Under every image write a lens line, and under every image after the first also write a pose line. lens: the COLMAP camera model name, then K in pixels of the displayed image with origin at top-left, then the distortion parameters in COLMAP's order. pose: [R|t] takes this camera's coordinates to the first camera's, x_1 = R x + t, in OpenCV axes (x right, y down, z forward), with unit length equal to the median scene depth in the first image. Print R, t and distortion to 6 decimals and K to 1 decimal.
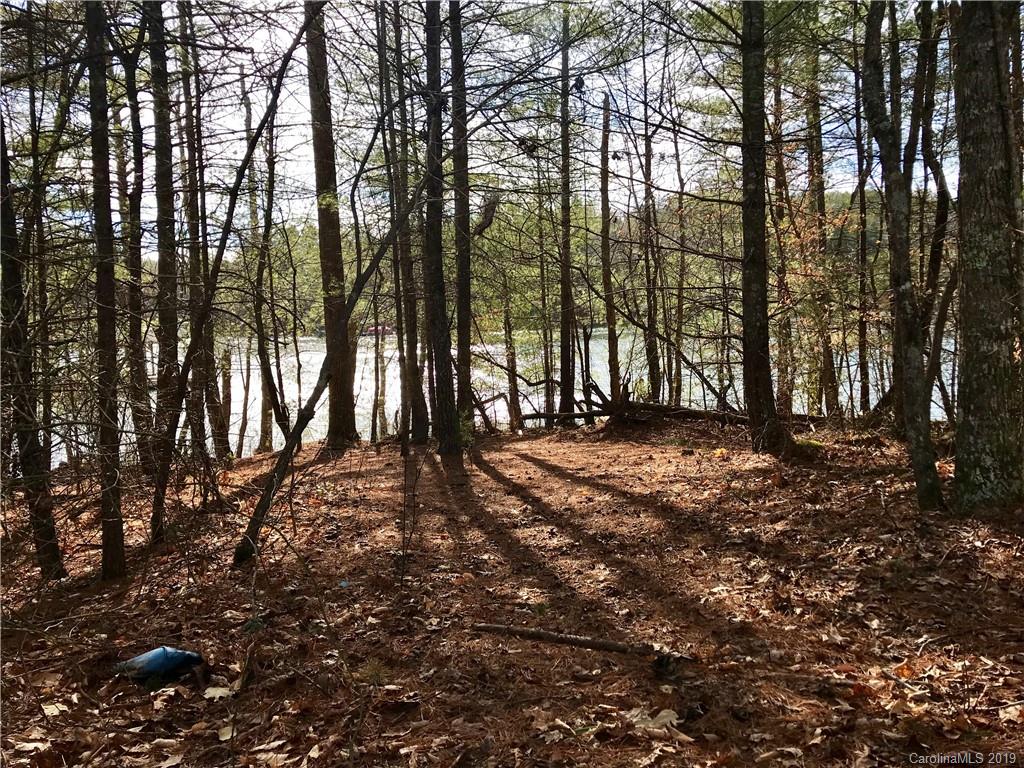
lens RADIAL K [[848.0, 0, 512.0], [0, 848.0, 384.0], [0, 0, 1]] dist [-0.001413, -0.002937]
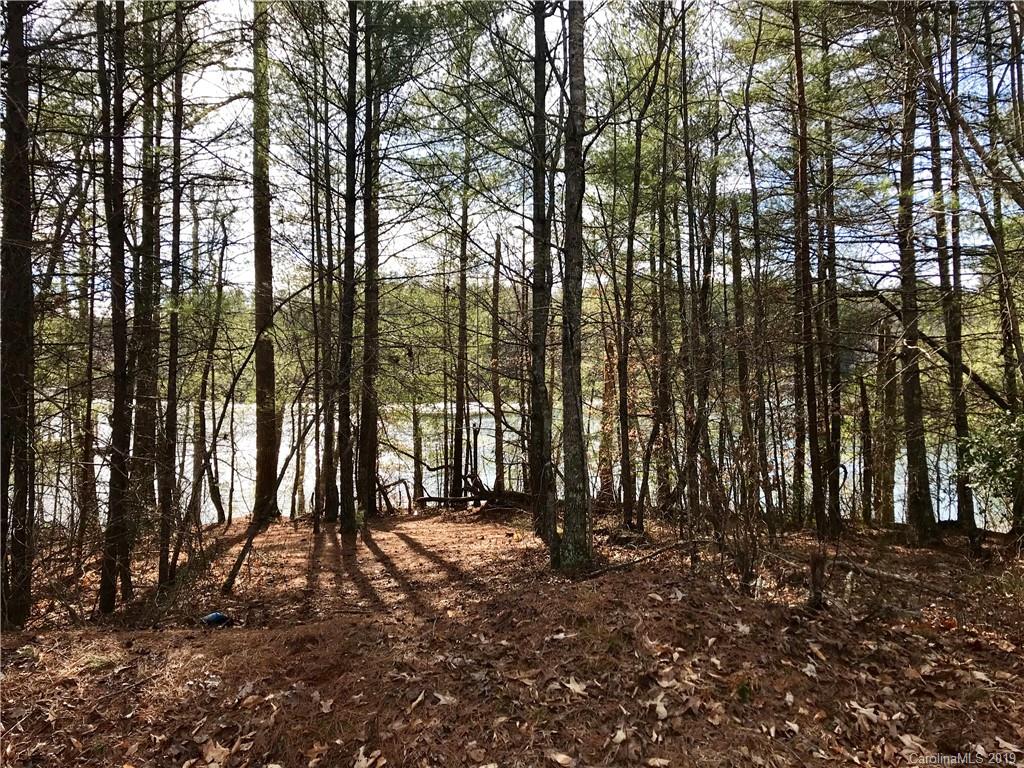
lens RADIAL K [[848.0, 0, 512.0], [0, 848.0, 384.0], [0, 0, 1]] dist [-0.001413, -0.002937]
pose [[0.995566, 0.035099, 0.087276, 0.035228], [-0.027738, 0.996065, -0.084176, -0.028316], [-0.089887, 0.081382, 0.992621, -0.236084]]
